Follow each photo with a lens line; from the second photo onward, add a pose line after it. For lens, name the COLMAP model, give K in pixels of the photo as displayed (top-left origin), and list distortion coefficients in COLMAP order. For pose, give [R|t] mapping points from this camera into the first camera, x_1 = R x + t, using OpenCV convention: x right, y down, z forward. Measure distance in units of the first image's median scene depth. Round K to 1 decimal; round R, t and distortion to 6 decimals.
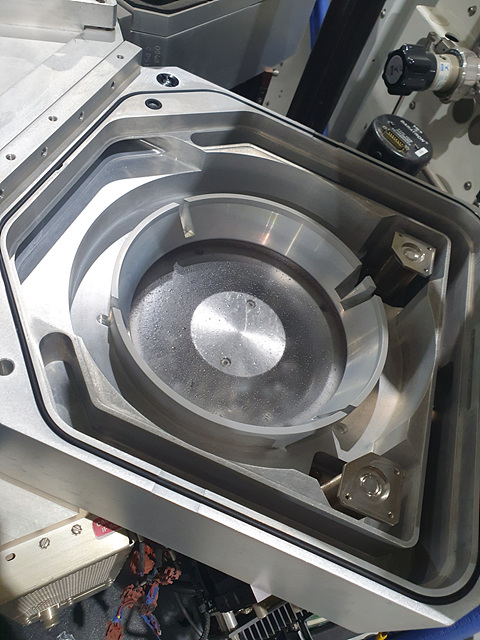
lens RADIAL K [[487.4, 0, 240.0], [0, 487.4, 320.0], [0, 0, 1]] dist [0.003879, -0.032418]
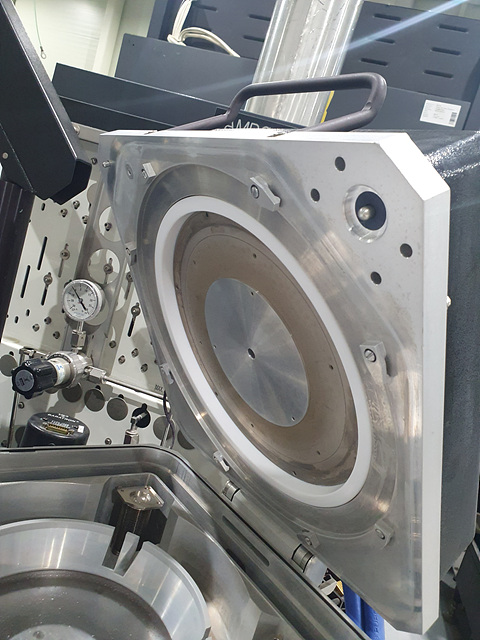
lens RADIAL K [[487.4, 0, 240.0], [0, 487.4, 320.0], [0, 0, 1]] dist [0.003879, -0.032418]
pose [[0.540075, -0.194443, 0.818848, -0.349636], [0.601799, 0.769381, -0.214223, -0.060726], [-0.588351, 0.608478, 0.532539, -0.030191]]
